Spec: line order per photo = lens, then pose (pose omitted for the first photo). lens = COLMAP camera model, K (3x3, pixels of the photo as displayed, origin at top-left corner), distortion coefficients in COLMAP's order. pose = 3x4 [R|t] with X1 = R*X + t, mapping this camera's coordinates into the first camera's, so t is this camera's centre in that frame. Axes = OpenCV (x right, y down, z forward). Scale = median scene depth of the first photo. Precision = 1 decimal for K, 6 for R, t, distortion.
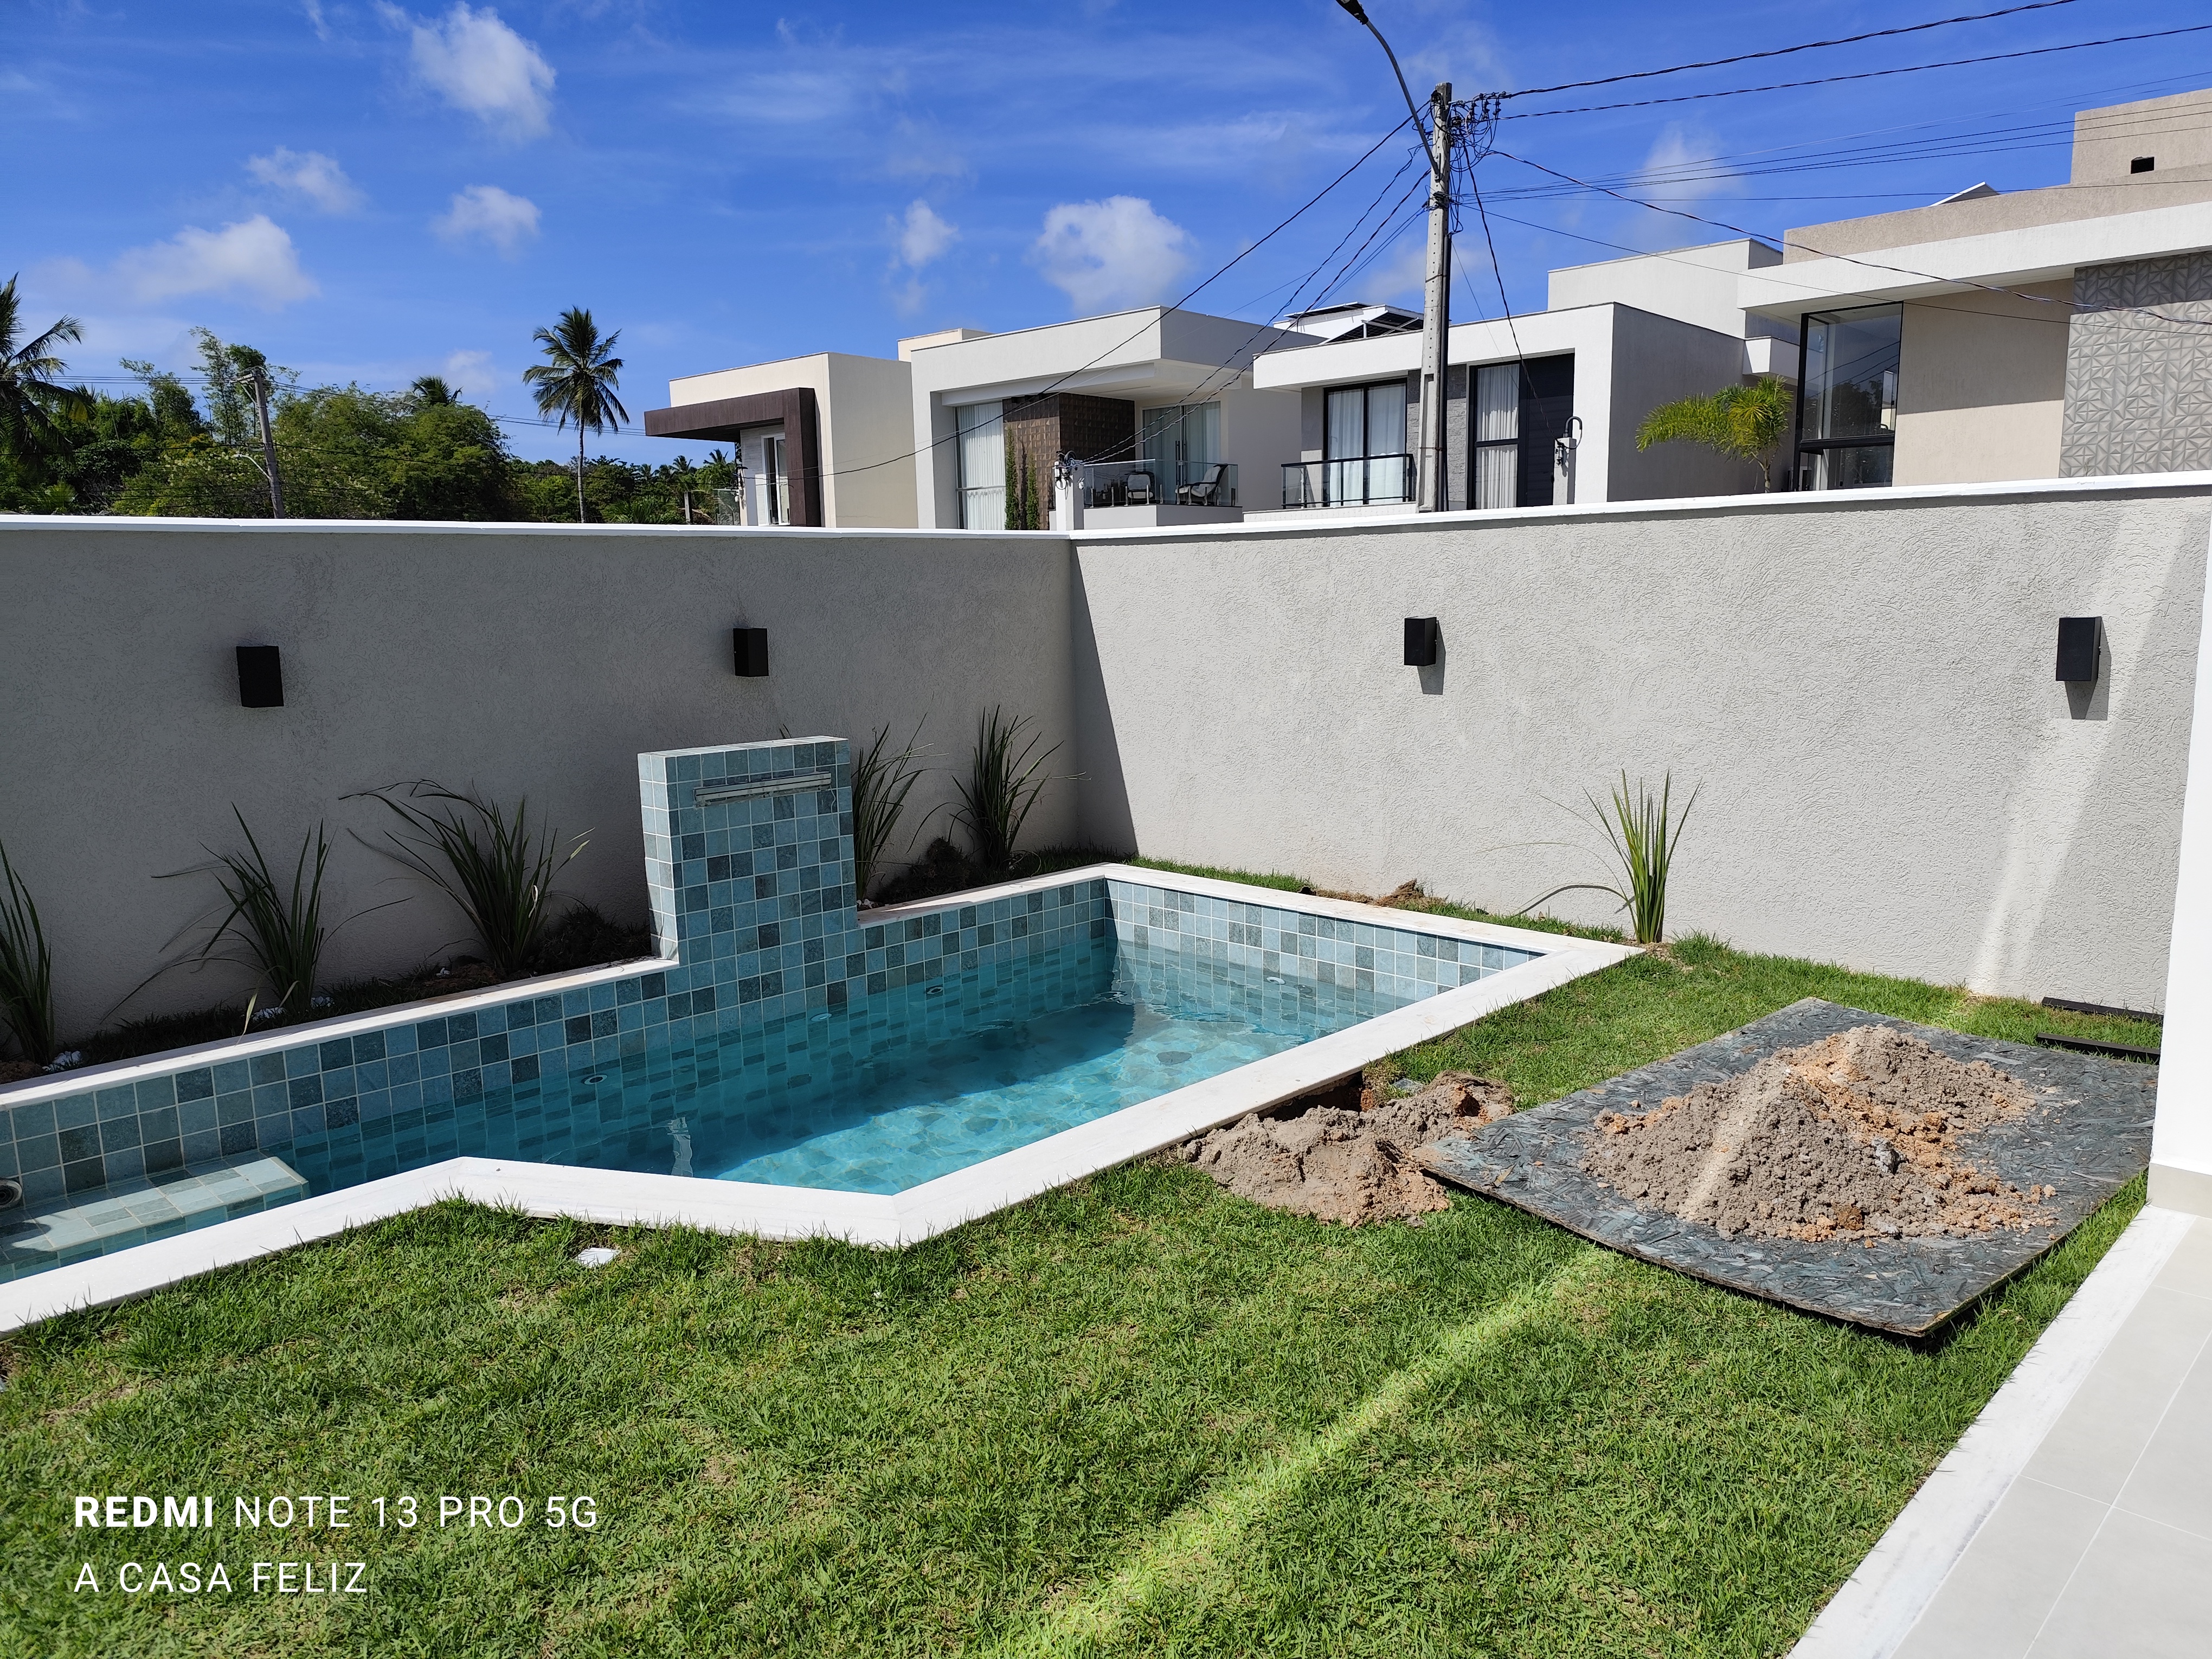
lens RADIAL K [[1528.8, 0, 1137.3], [0, 1528.8, 832.2], [0, 0, 1]] dist [0.045144, -0.035008]
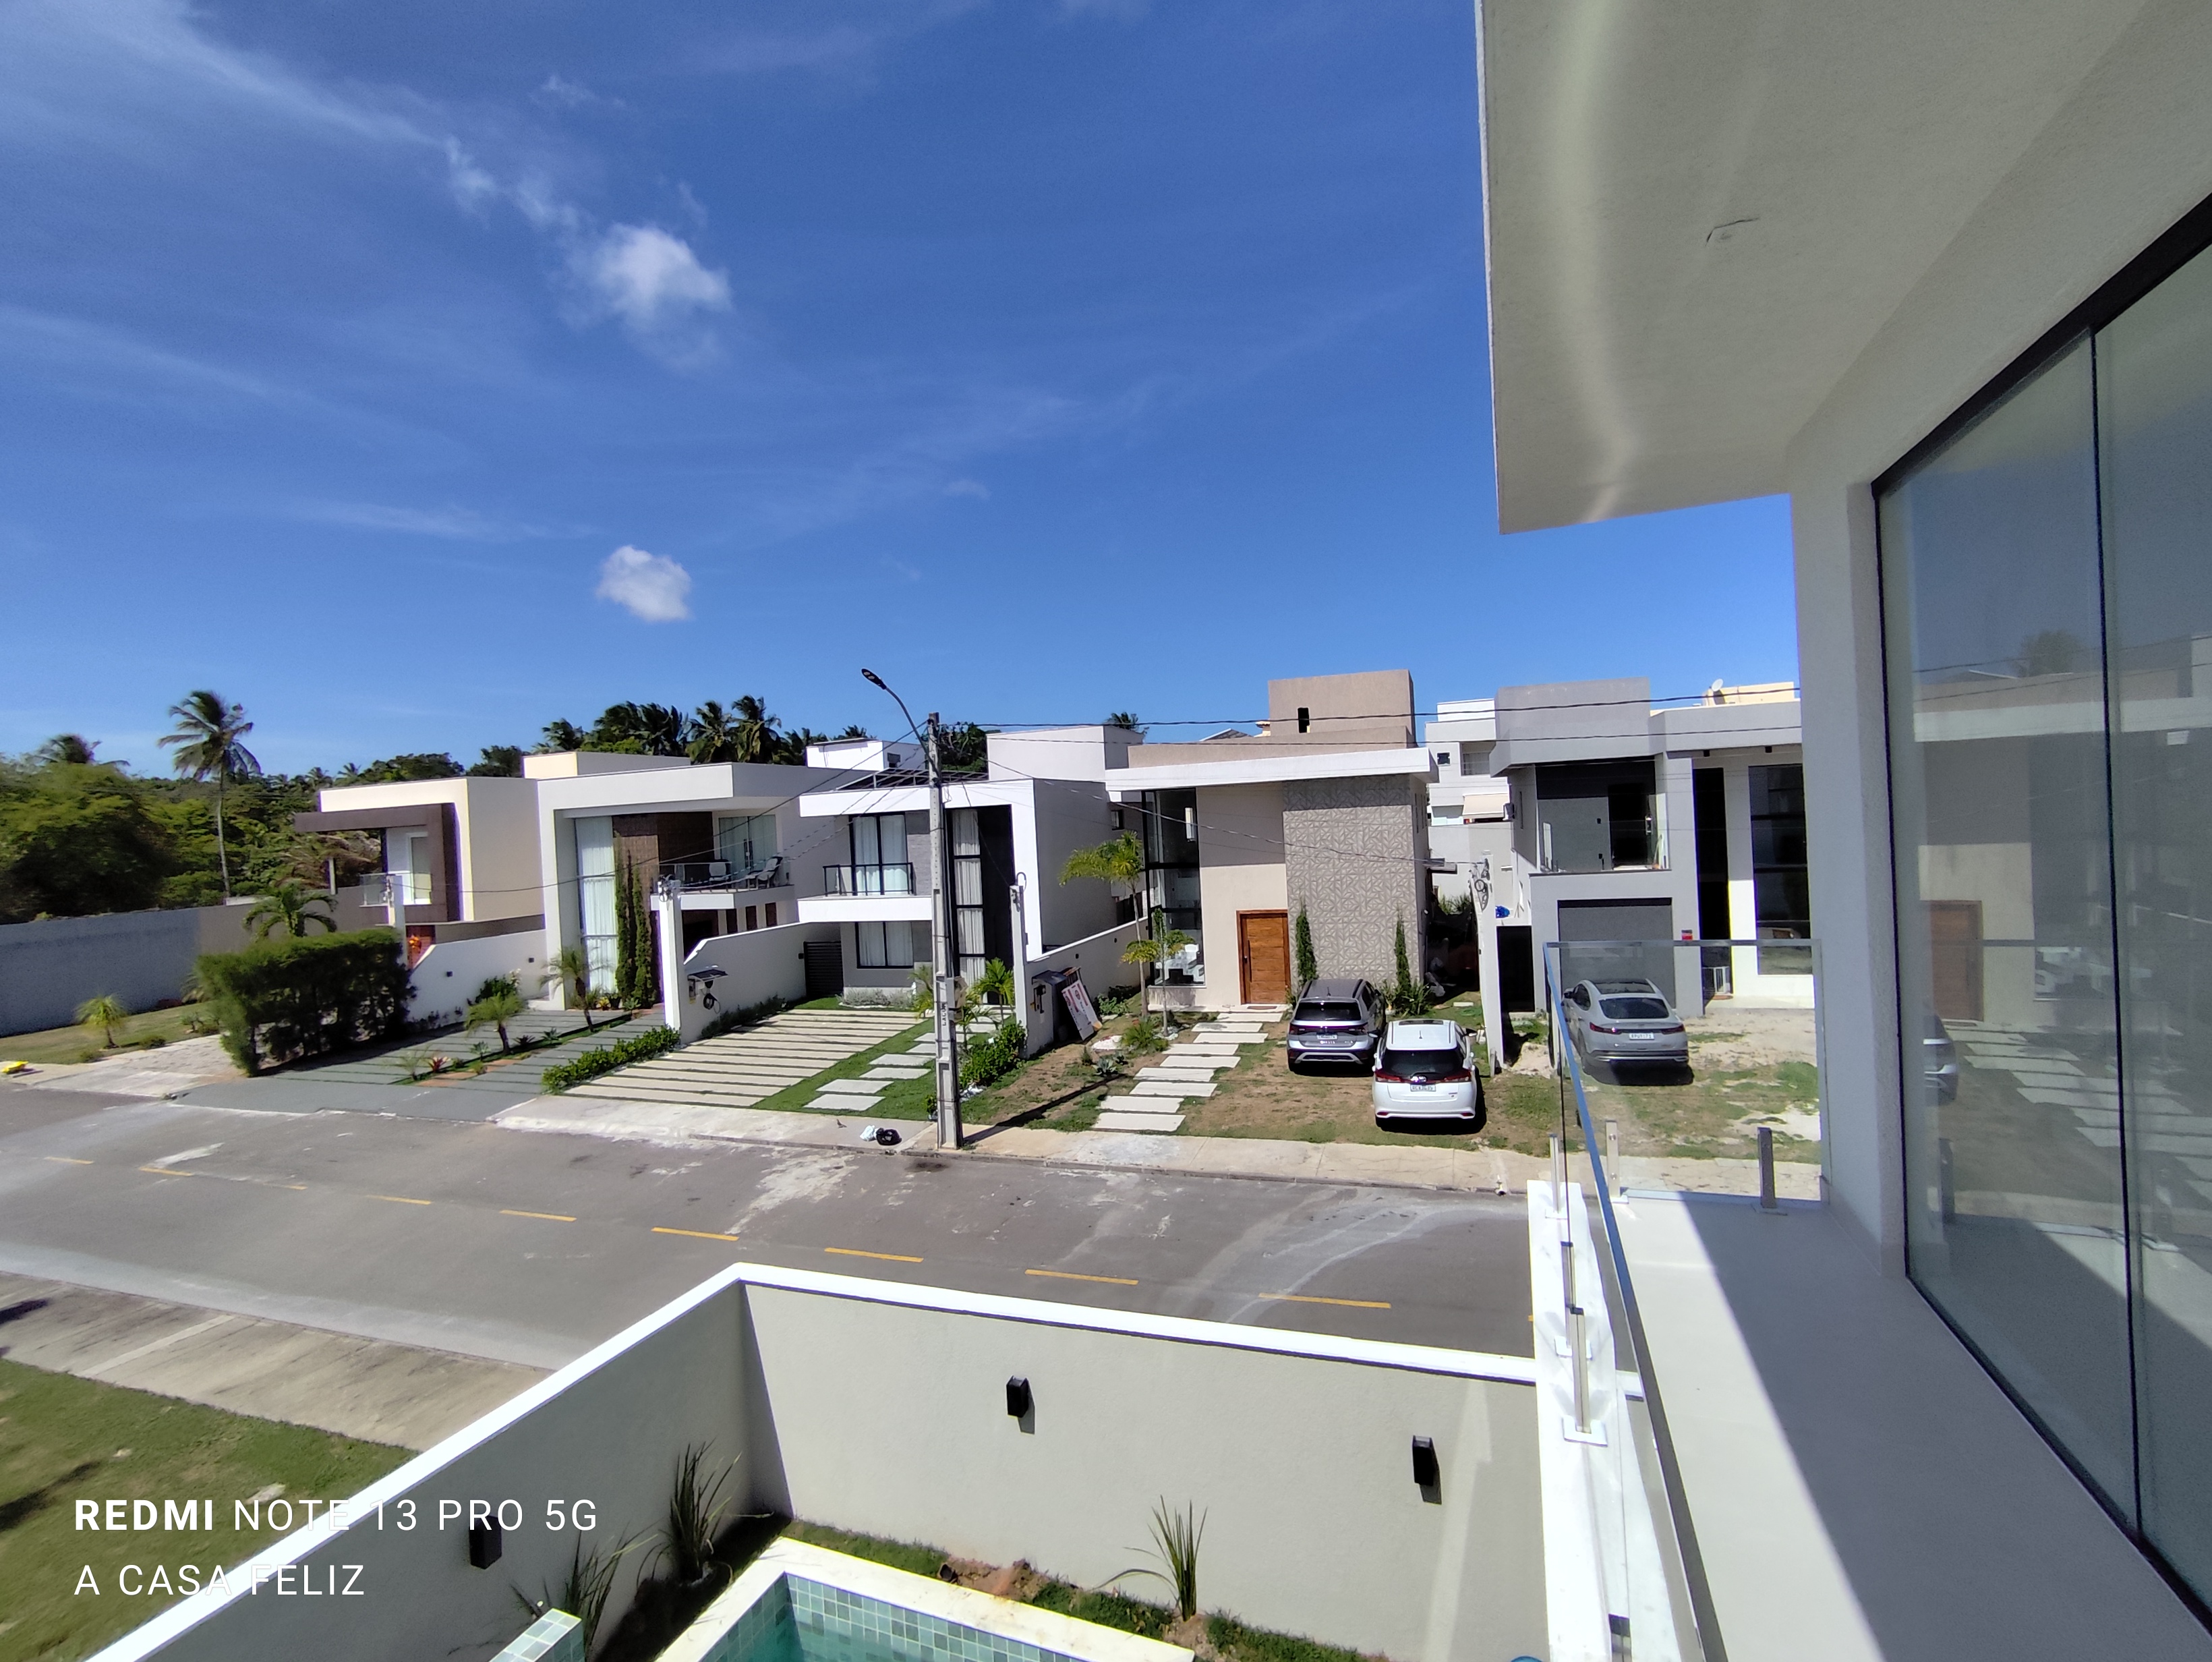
lens RADIAL K [[1017.9, 0, 1104.8], [0, 1017.9, 819.0], [0, 0, 1]] dist [-0.016503, 0.010237]
pose [[0.927578, -0.031571, 0.372294, -0.017967], [0.095028, 0.983591, -0.153354, -0.115995], [-0.361343, 0.177626, 0.915358, -0.001582]]
